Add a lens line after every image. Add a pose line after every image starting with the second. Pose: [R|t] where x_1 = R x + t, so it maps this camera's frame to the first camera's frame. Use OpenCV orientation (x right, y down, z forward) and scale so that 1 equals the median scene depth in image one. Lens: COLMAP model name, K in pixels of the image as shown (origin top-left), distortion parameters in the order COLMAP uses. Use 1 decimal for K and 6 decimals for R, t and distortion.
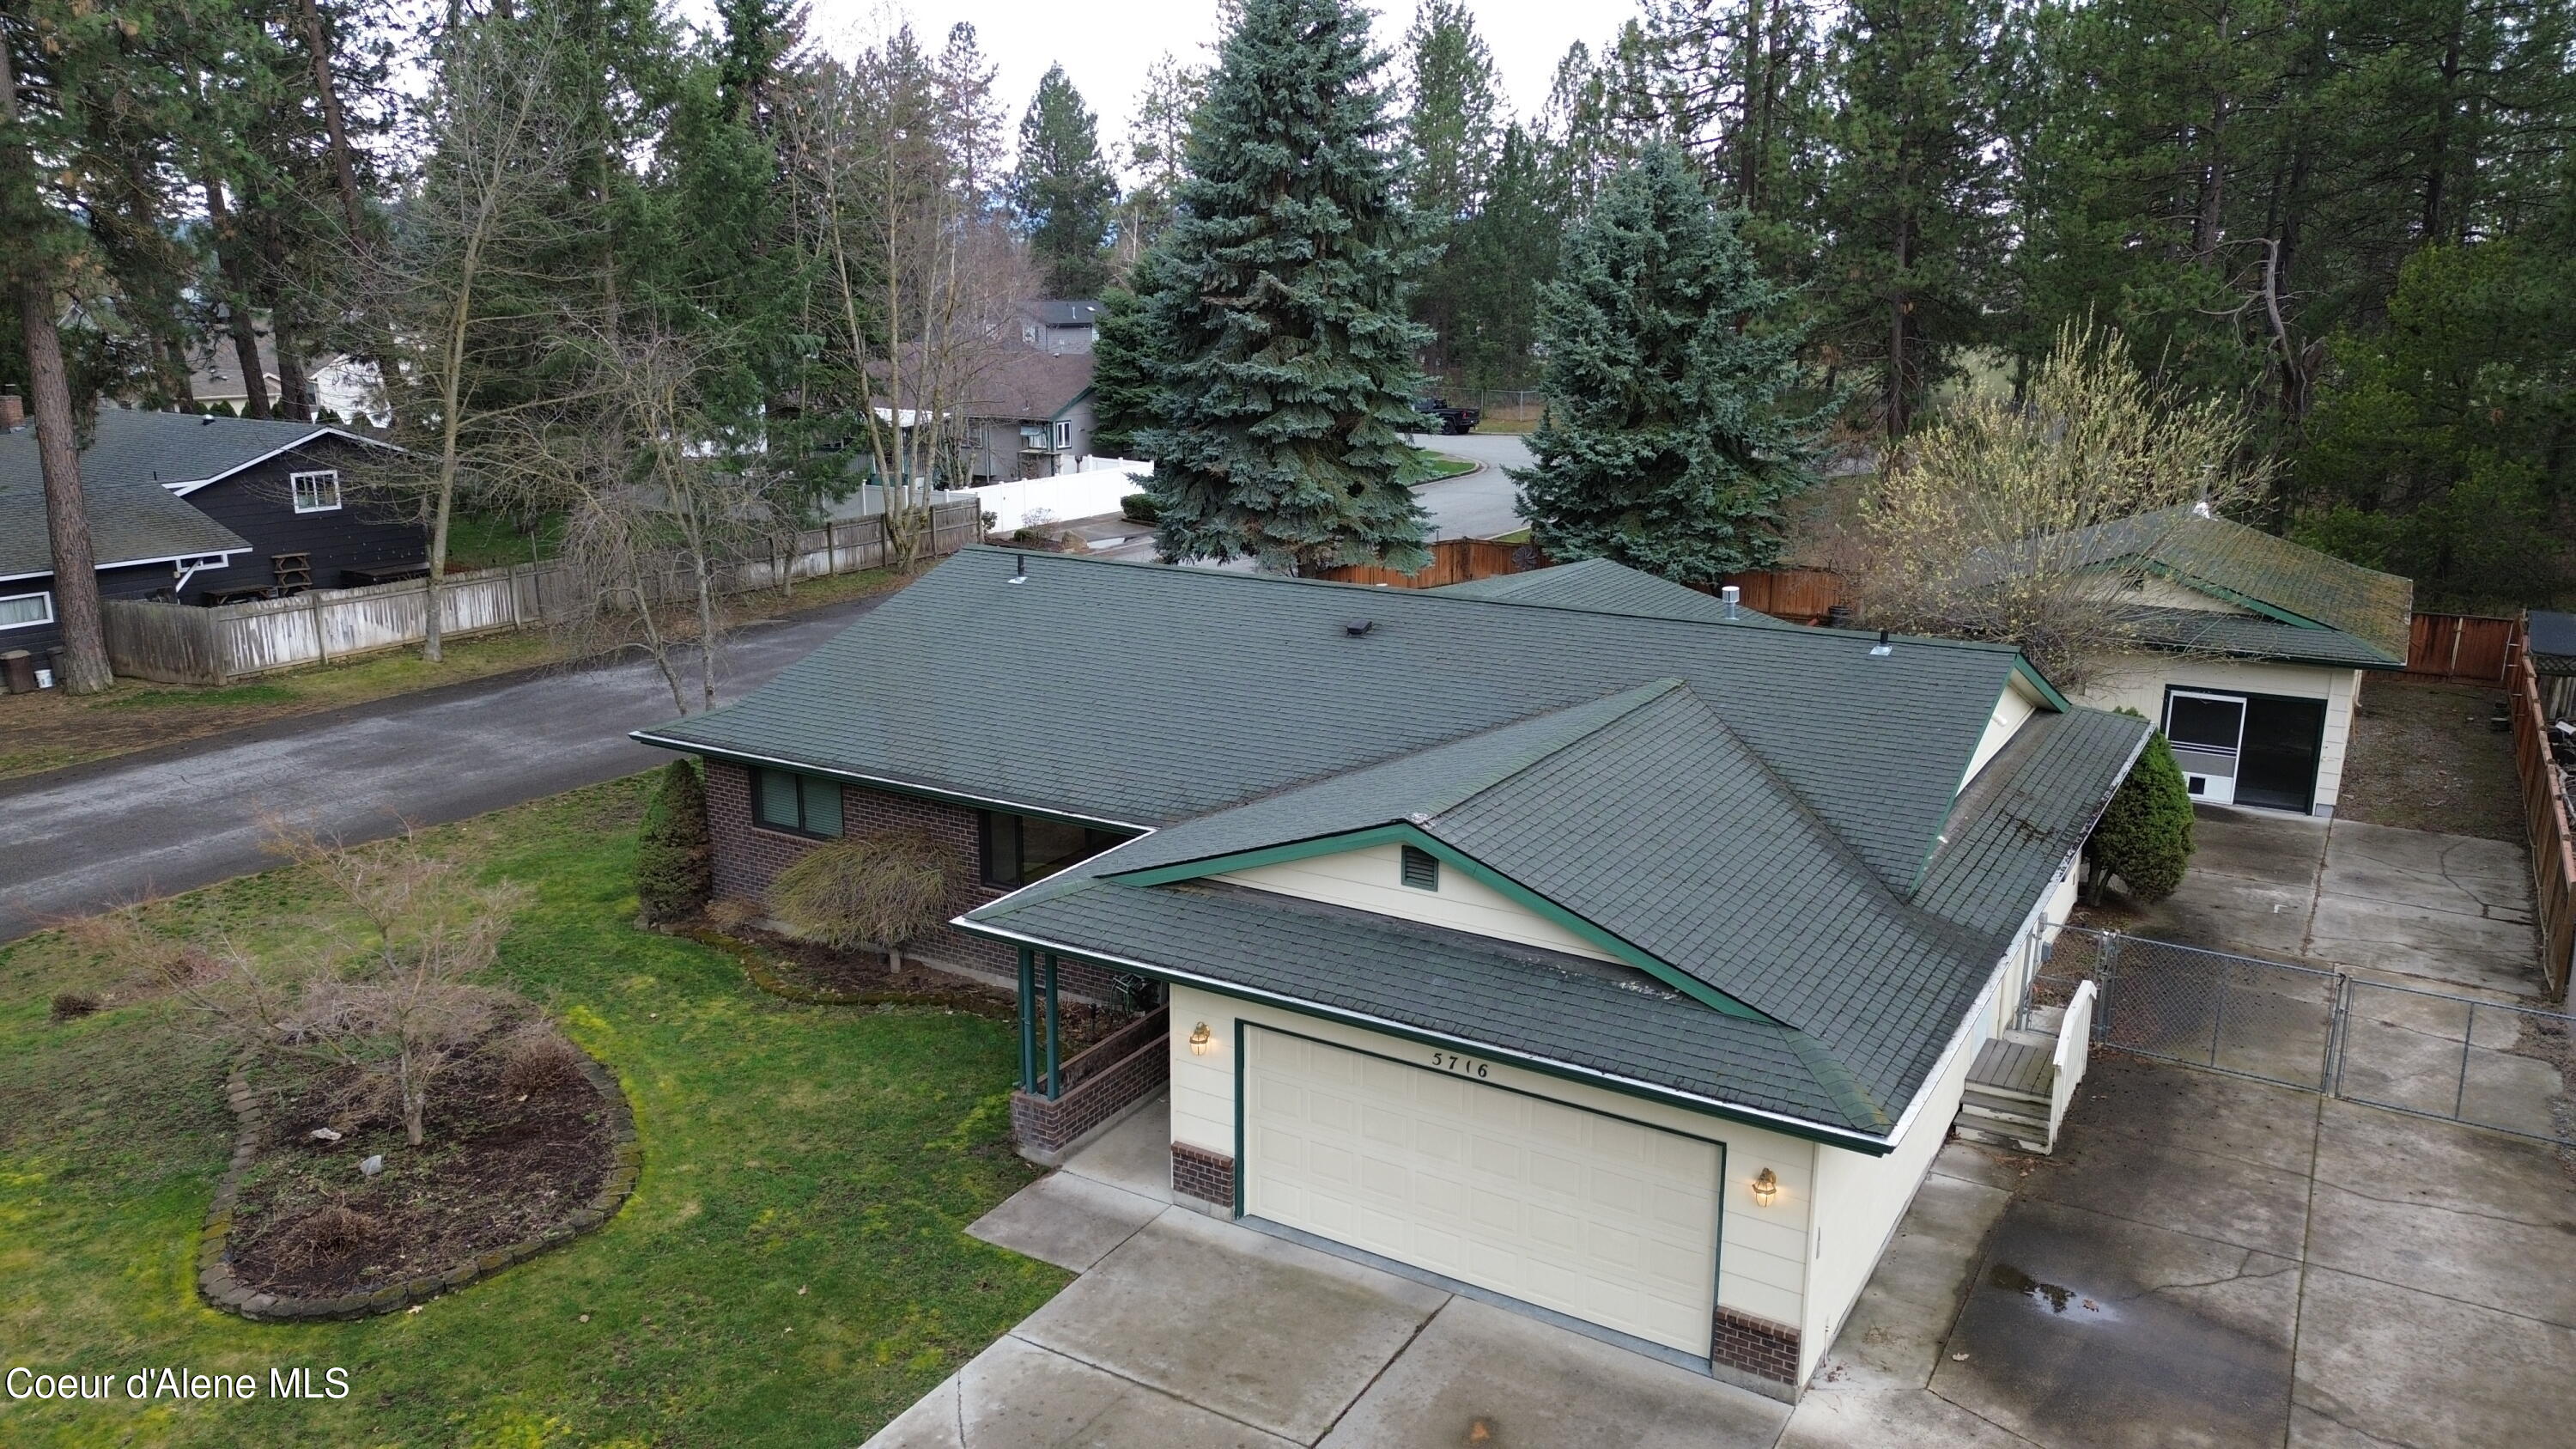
lens RADIAL K [[1827.0, 0, 1282.8], [0, 1827.0, 713.5], [0, 0, 1]] dist [0.042364, -0.009562]
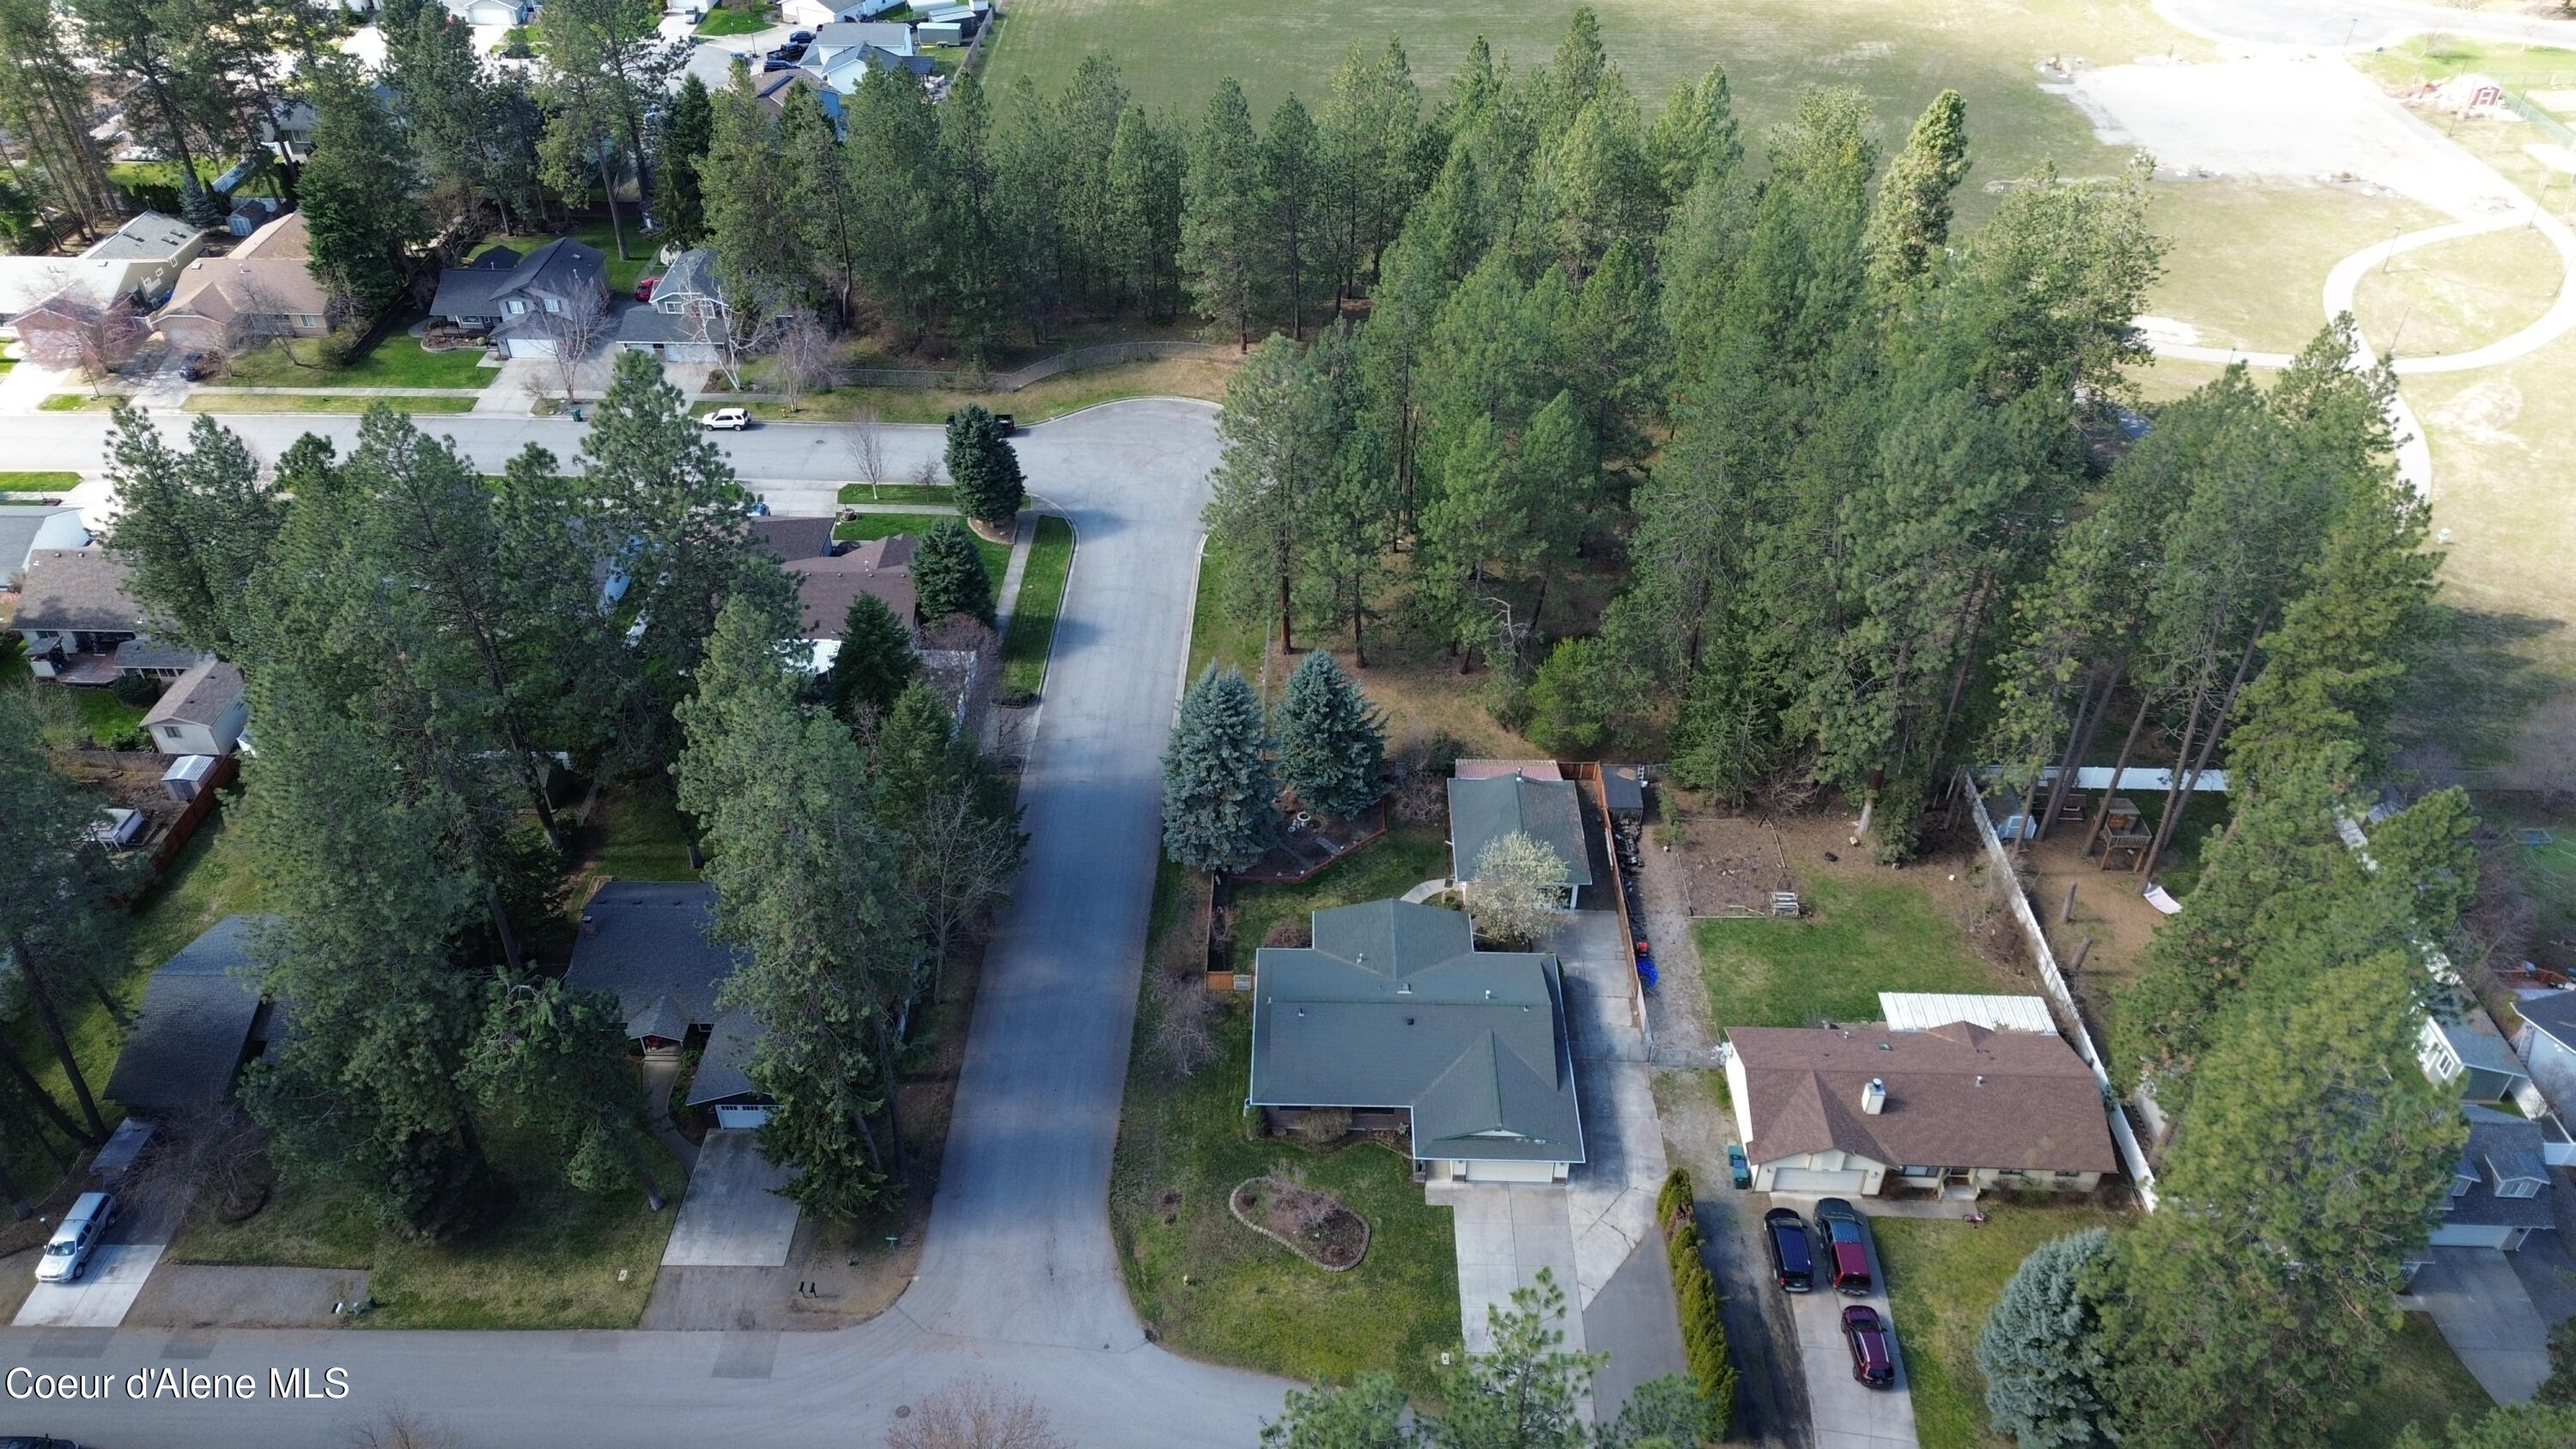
lens RADIAL K [[1827.0, 0, 1291.7], [0, 1827.0, 724.9], [0, 0, 1]] dist [0.042364, -0.009562]
pose [[0.863721, -0.307354, 0.399400, -0.676532], [0.113681, 0.890900, 0.439742, -1.030548], [-0.490982, -0.334410, 0.804429, -0.819731]]
